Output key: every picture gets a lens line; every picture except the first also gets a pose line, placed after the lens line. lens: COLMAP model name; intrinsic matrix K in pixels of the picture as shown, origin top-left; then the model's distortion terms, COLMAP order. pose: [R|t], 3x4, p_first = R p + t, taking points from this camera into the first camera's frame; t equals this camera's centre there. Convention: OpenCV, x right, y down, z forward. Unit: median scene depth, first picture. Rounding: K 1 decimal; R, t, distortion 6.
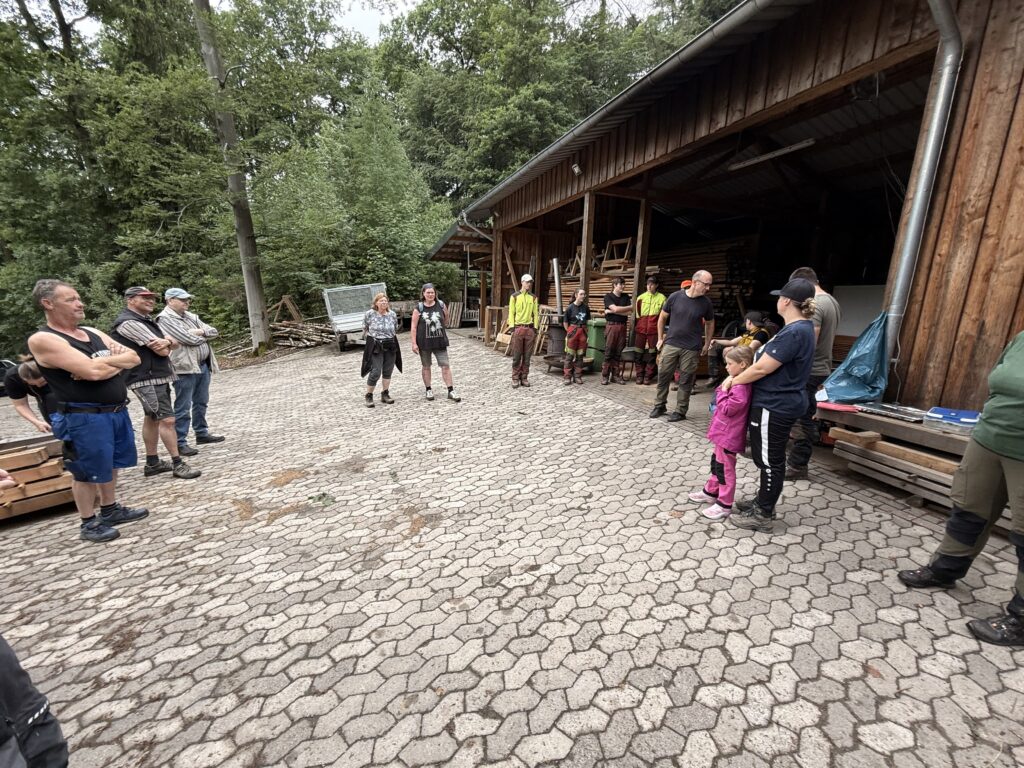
lens RADIAL K [[409.8, 0, 512.0], [0, 409.8, 384.0], [0, 0, 1]] dist [-0.000750, -0.000013]
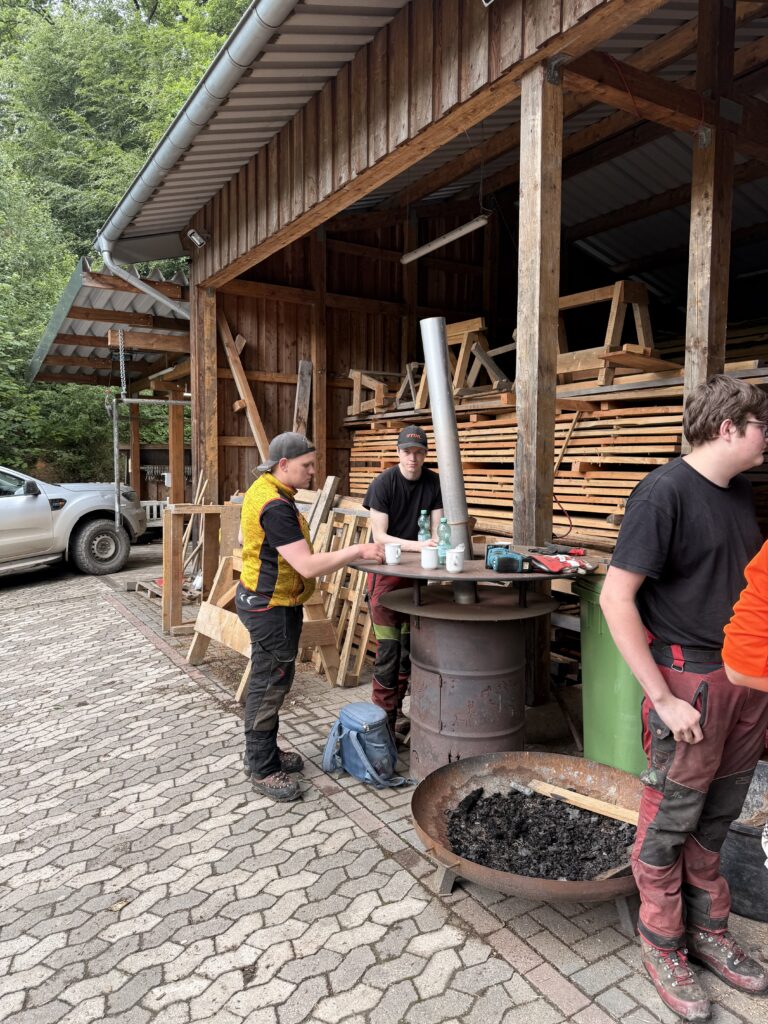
lens RADIAL K [[717.9, 0, 384.0], [0, 717.9, 512.0], [0, 0, 1]] dist [0.076703, -0.116890]
pose [[0.984549, -0.035312, 0.171510, 0.005489], [0.057471, 0.990363, -0.126010, -0.090570], [-0.165408, 0.133920, 0.977090, 0.375013]]
